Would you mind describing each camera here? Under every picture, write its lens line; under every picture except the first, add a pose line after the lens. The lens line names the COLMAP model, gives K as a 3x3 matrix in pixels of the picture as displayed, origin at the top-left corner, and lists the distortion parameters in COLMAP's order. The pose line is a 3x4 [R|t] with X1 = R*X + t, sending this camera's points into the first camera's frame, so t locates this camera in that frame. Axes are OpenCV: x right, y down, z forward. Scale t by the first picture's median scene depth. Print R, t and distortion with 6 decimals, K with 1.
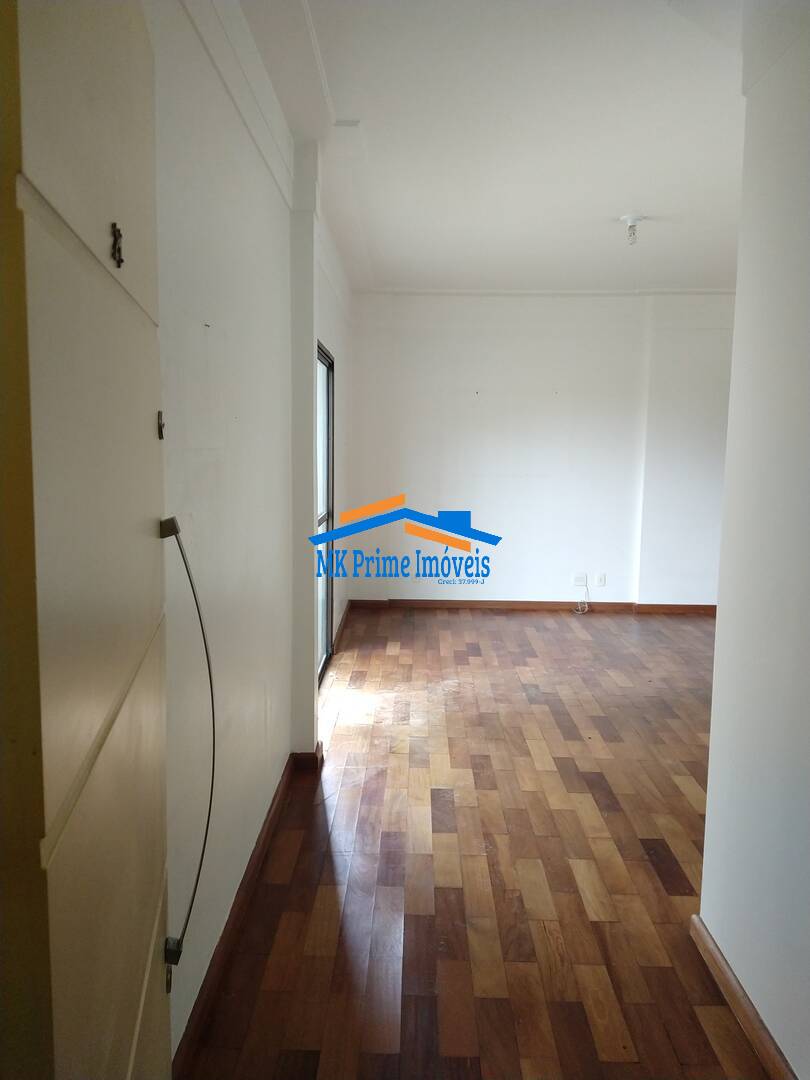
lens RADIAL K [[835.3, 0, 405.0], [0, 835.3, 540.0], [0, 0, 1]] dist [0.143714, -0.258170]
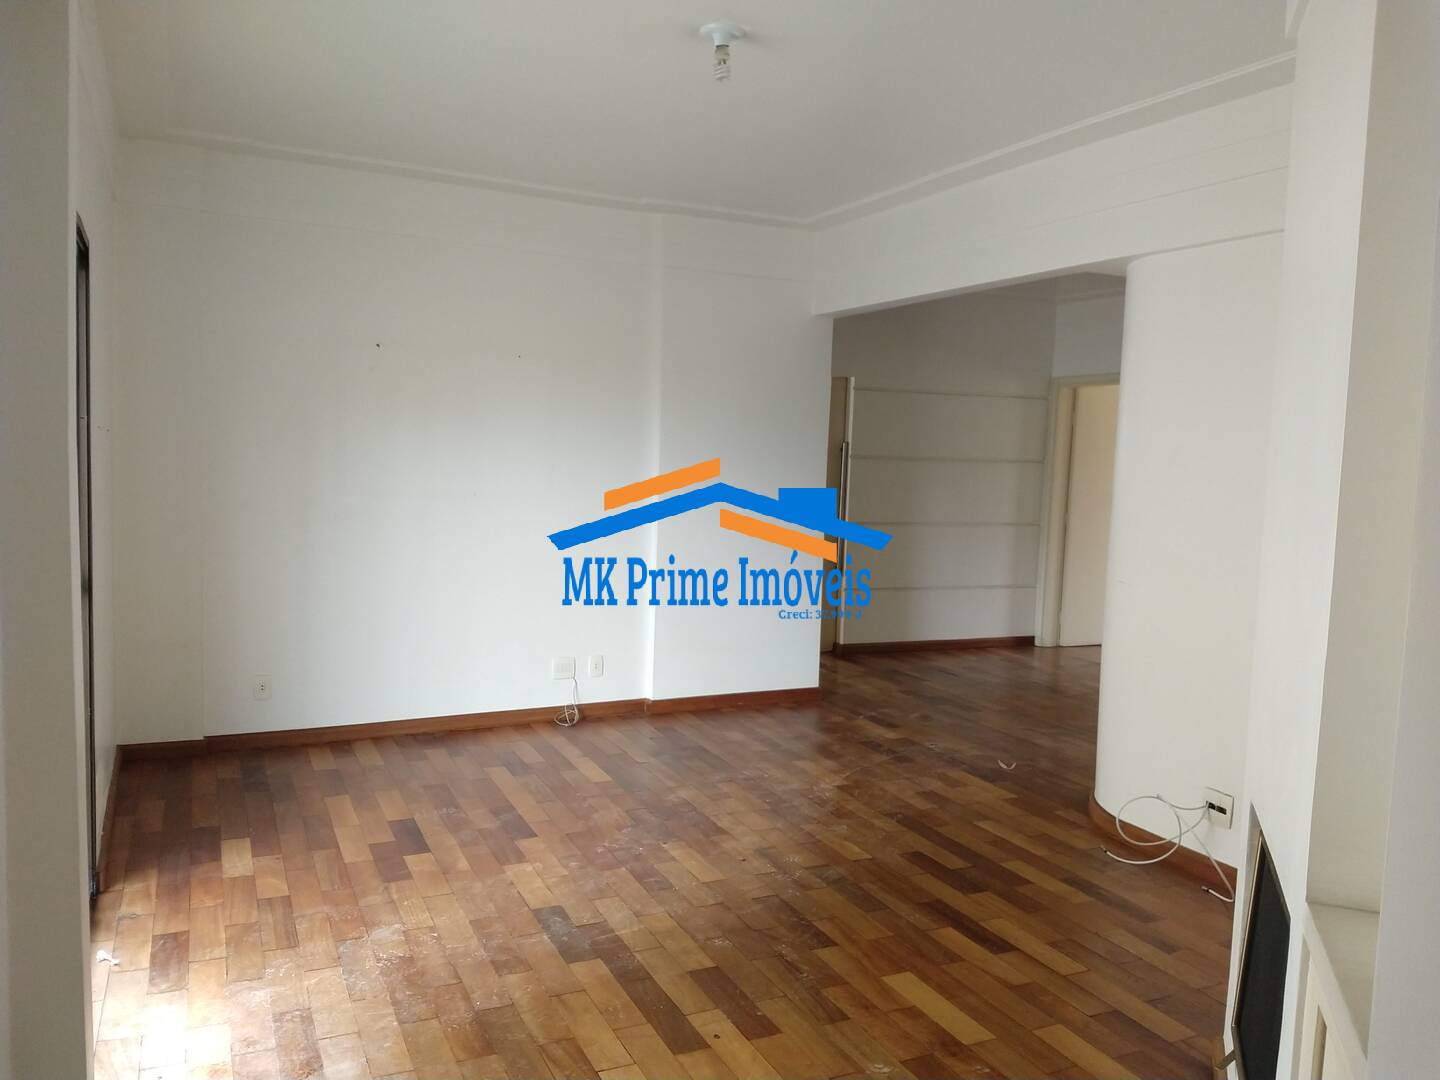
lens RADIAL K [[1113.7, 0, 720.0], [0, 1113.7, 540.0], [0, 0, 1]] dist [0.143714, -0.258170]
pose [[0.897523, -0.022474, 0.440395, -0.052883], [0.032236, 0.999372, -0.014697, -0.037723], [-0.439788, 0.027387, 0.897684, 0.313511]]
